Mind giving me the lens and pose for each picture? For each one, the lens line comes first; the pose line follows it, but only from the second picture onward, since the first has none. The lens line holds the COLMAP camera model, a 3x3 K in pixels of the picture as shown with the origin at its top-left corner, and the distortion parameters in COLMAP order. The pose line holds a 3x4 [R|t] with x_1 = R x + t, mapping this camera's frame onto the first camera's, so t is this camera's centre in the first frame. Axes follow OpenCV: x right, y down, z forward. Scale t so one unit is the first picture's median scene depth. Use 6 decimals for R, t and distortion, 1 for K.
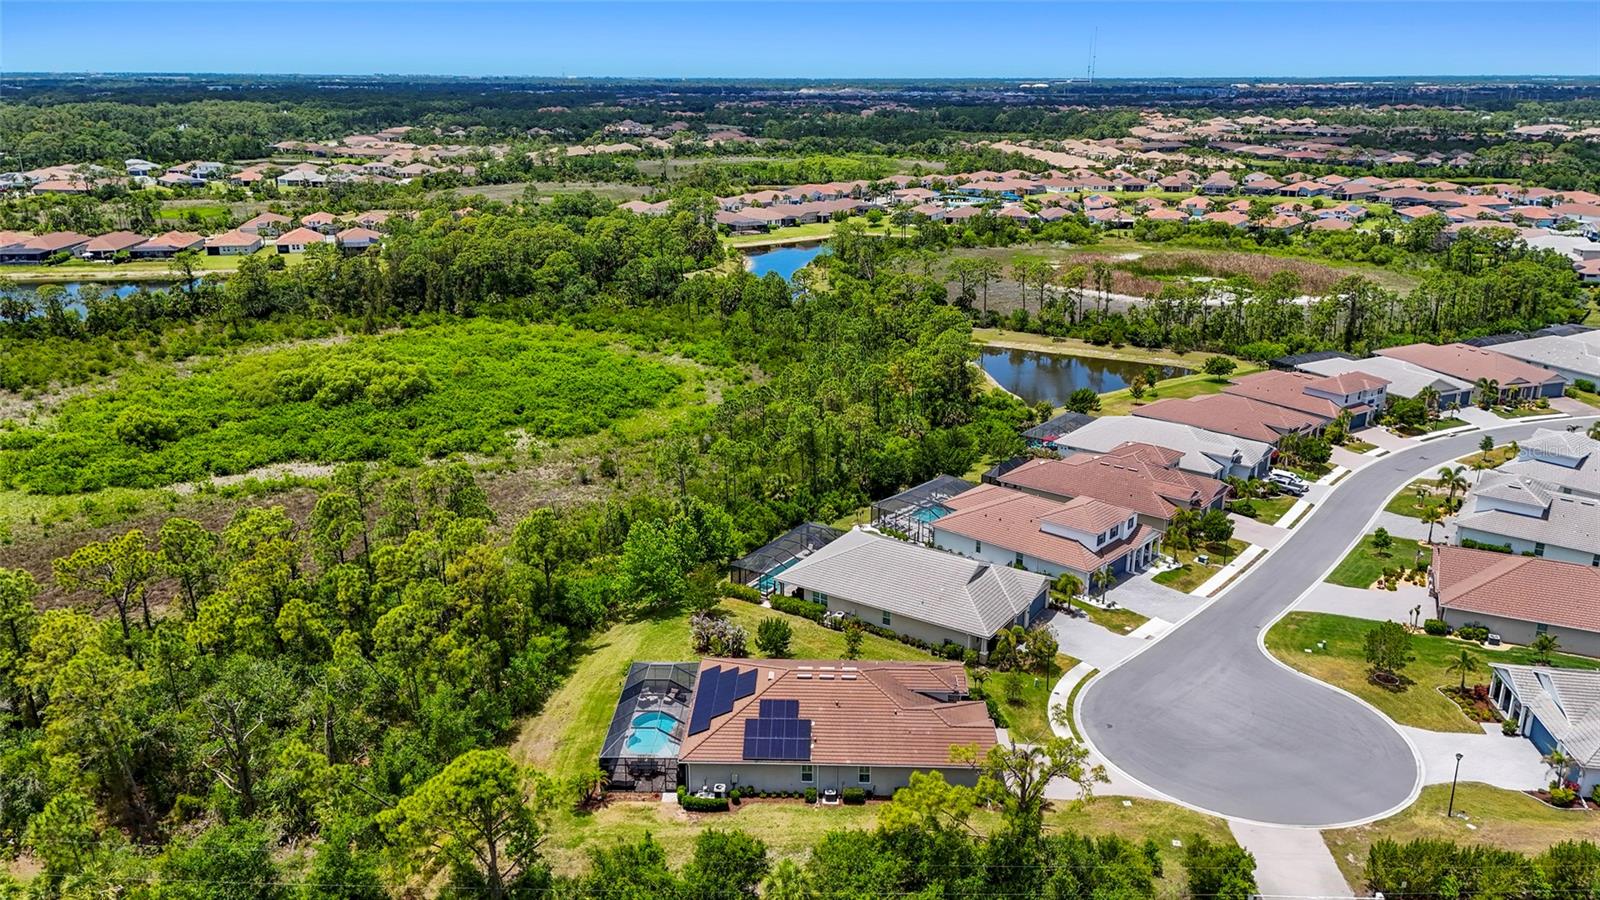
lens RADIAL K [[1162.9, 0, 805.4], [0, 1162.9, 456.6], [0, 0, 1]] dist [0.056168, -0.037211]
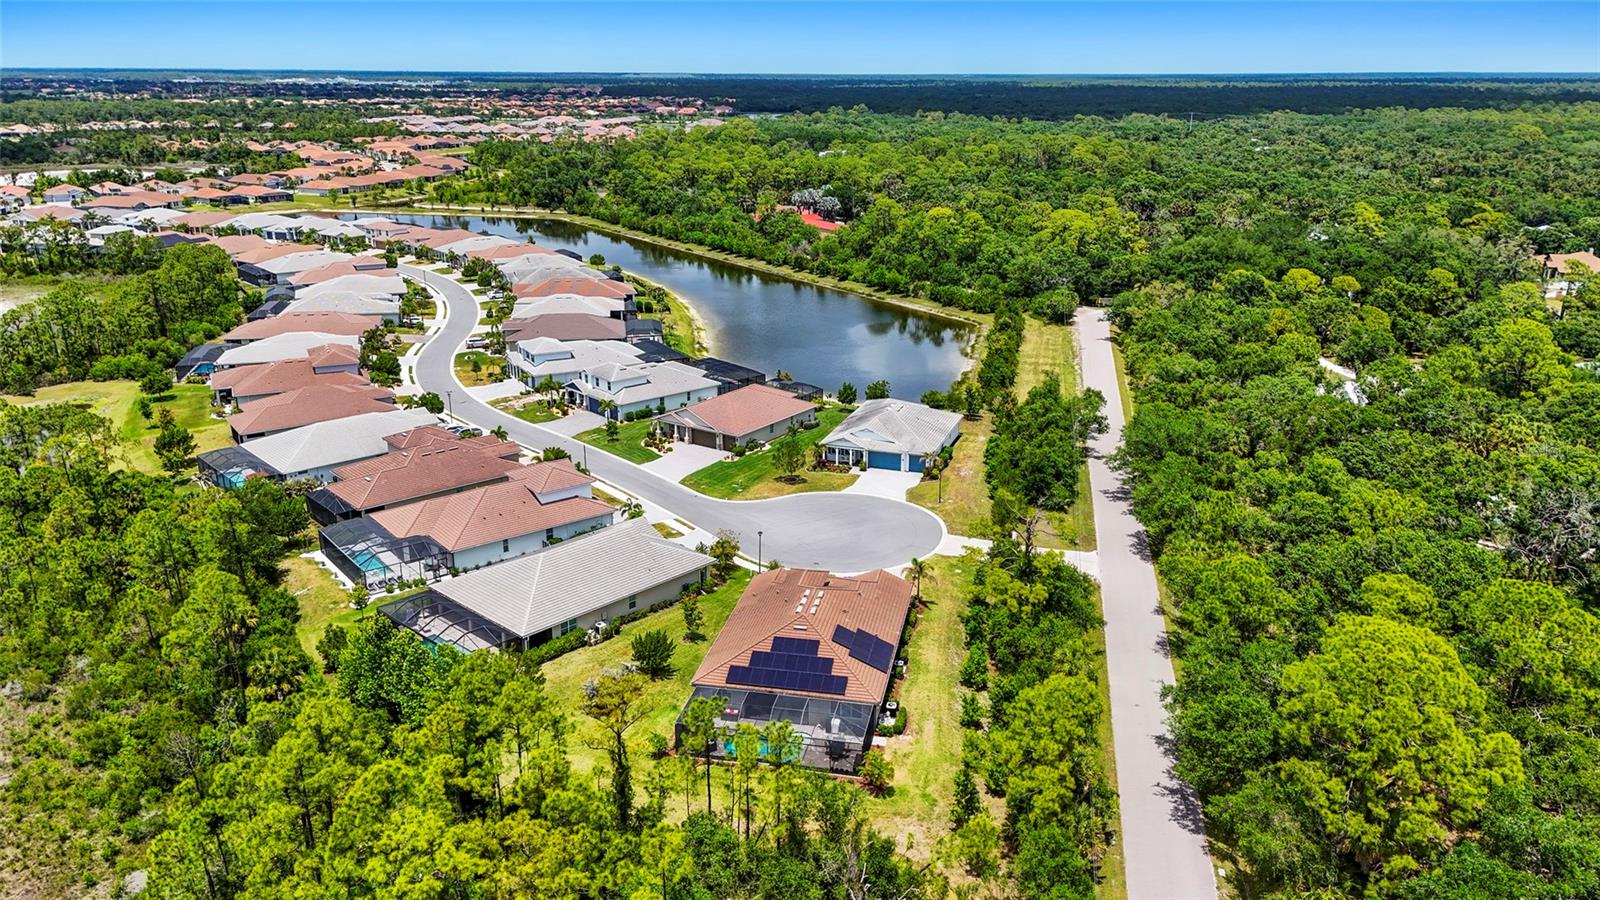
lens RADIAL K [[1162.9, 0, 802.3], [0, 1162.9, 448.6], [0, 0, 1]] dist [0.056168, -0.037211]
pose [[0.170570, -0.302049, 0.937908, -0.387774], [0.300720, 0.922402, 0.242366, -0.089079], [-0.938336, 0.240707, 0.248166, 0.267173]]
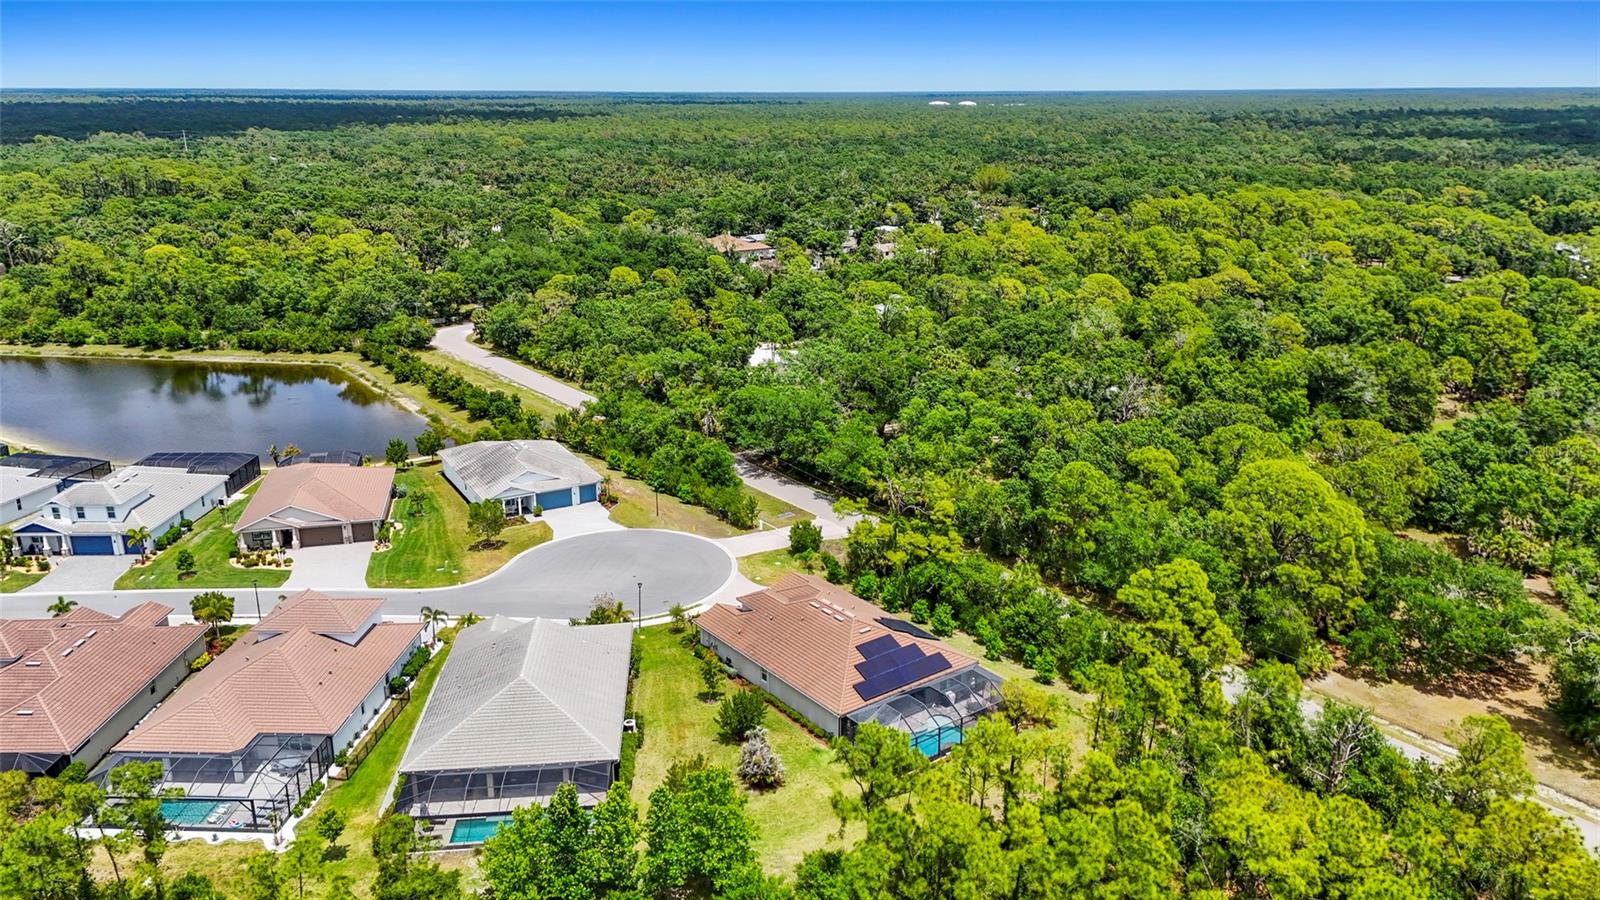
lens RADIAL K [[1162.9, 0, 811.9], [0, 1162.9, 444.7], [0, 0, 1]] dist [0.056168, -0.037211]
pose [[-0.635894, -0.225584, 0.738072, -0.301803], [0.233794, 0.855089, 0.462777, -0.190807], [-0.735513, 0.466835, -0.491006, 0.582740]]
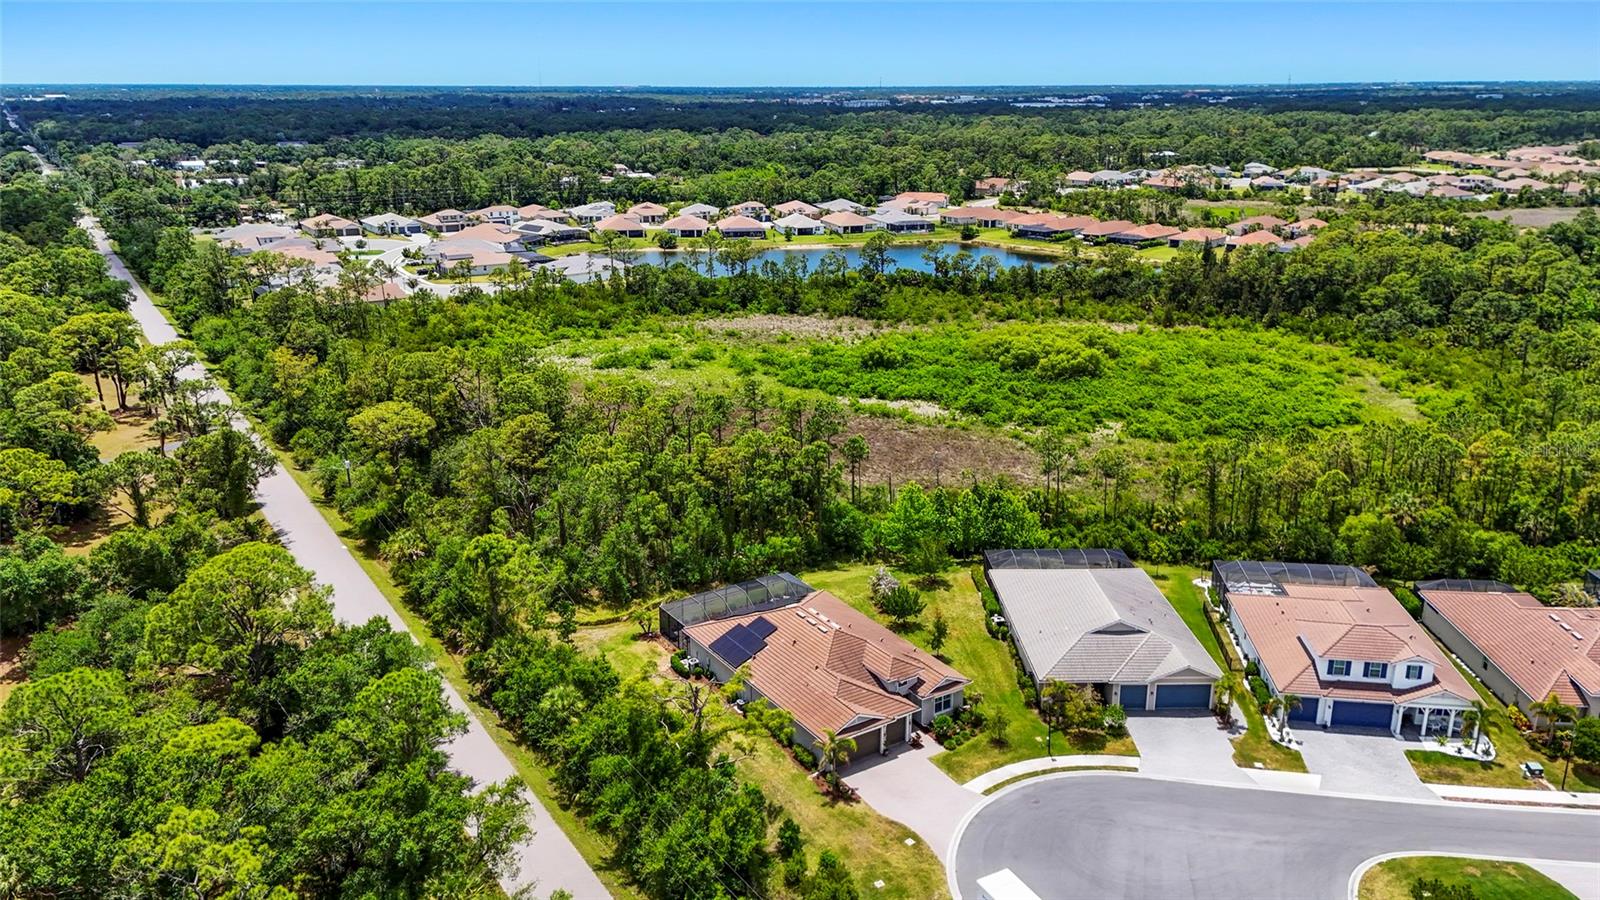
lens RADIAL K [[1162.9, 0, 803.8], [0, 1162.9, 461.5], [0, 0, 1]] dist [0.056168, -0.037211]
pose [[0.567773, 0.246578, -0.785387, 0.329188], [-0.248292, 0.960946, 0.122201, -0.036294], [0.784847, 0.125623, 0.606823, 0.113428]]
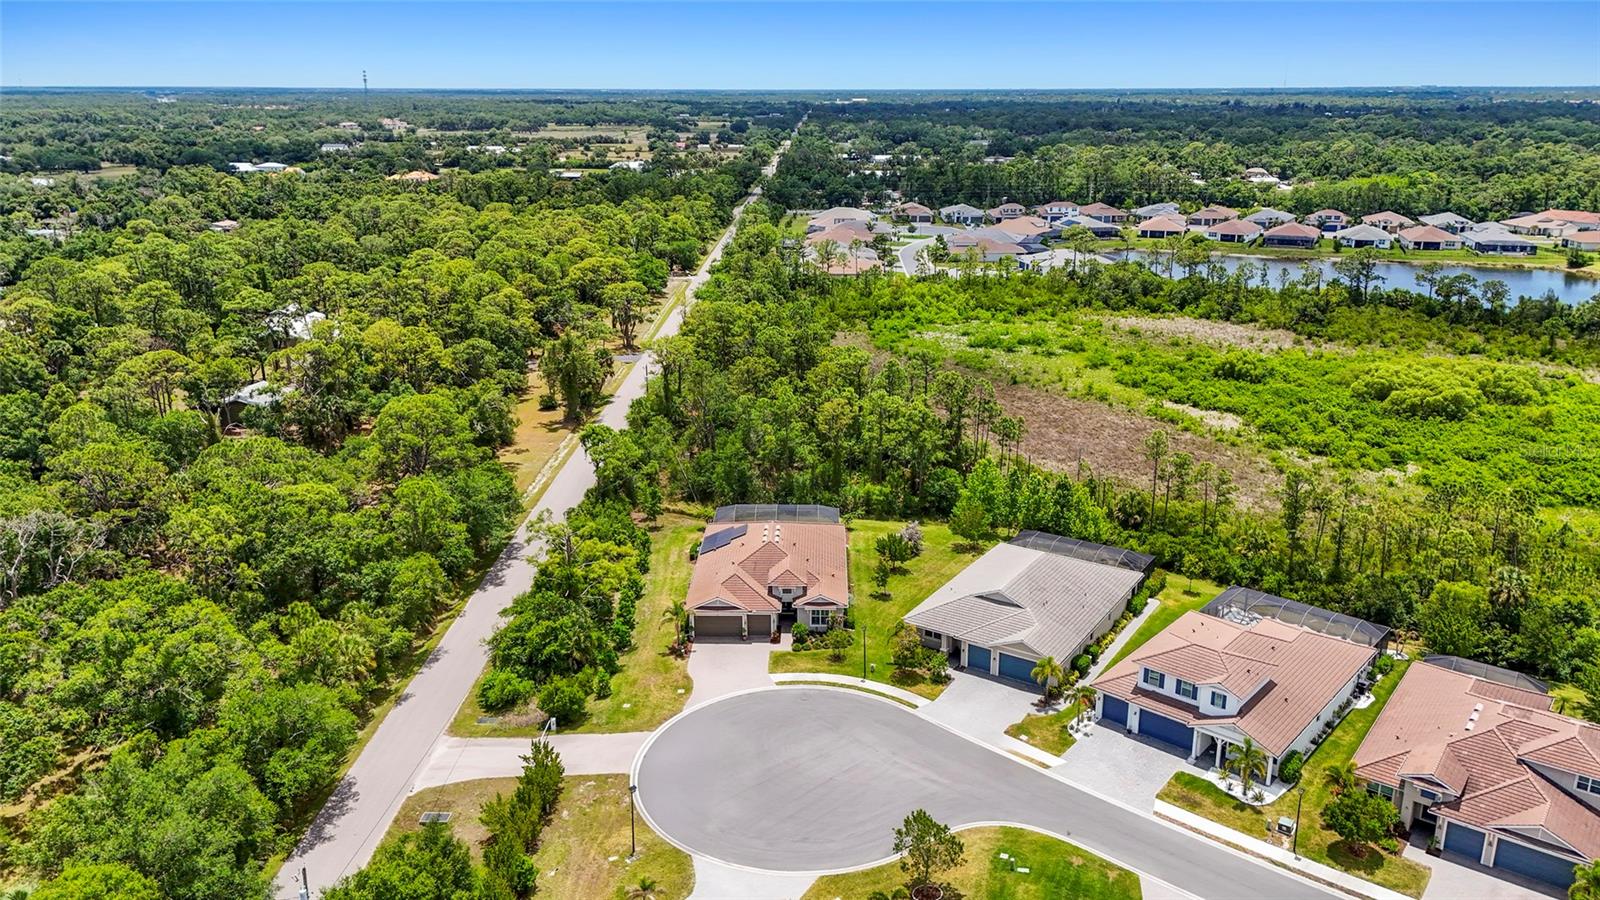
lens RADIAL K [[1162.9, 0, 800.9], [0, 1162.9, 446.2], [0, 0, 1]] dist [0.056168, -0.037211]
pose [[0.007984, 0.288306, -0.957505, 0.494108], [-0.306156, 0.912258, 0.272129, -0.109155], [0.951948, 0.290973, 0.095550, 0.339500]]
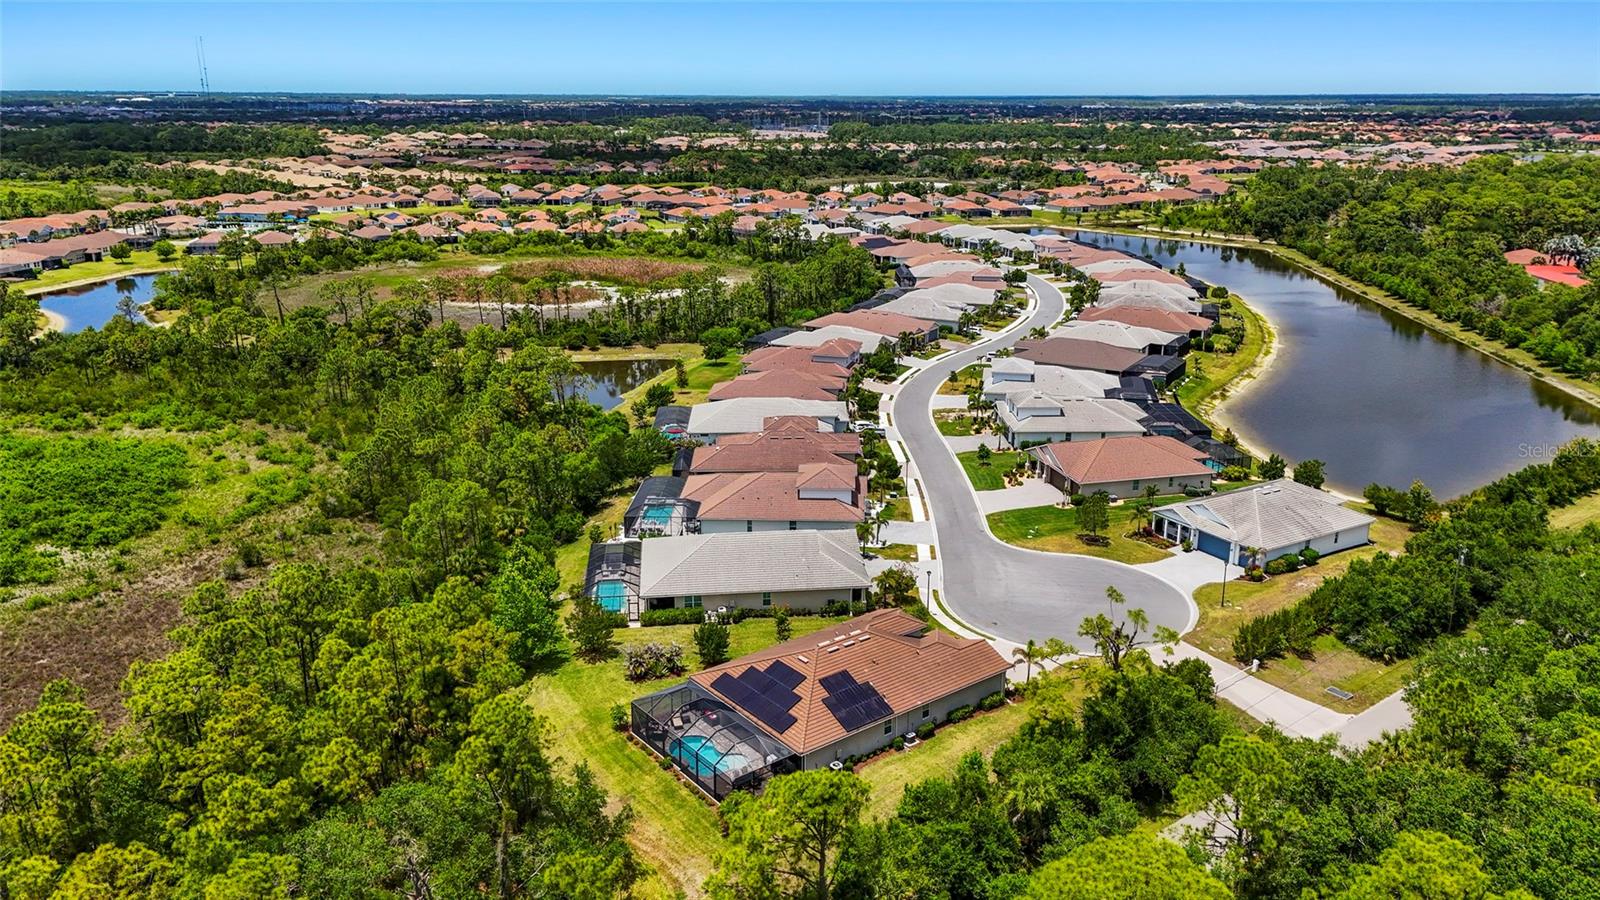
lens RADIAL K [[1162.9, 0, 800.1], [0, 1162.9, 446.9], [0, 0, 1]] dist [0.056168, -0.037211]
pose [[0.771442, -0.183590, 0.609239, -0.250167], [0.195571, 0.979537, 0.047538, -0.020575], [-0.605499, 0.082476, 0.791561, 0.056224]]
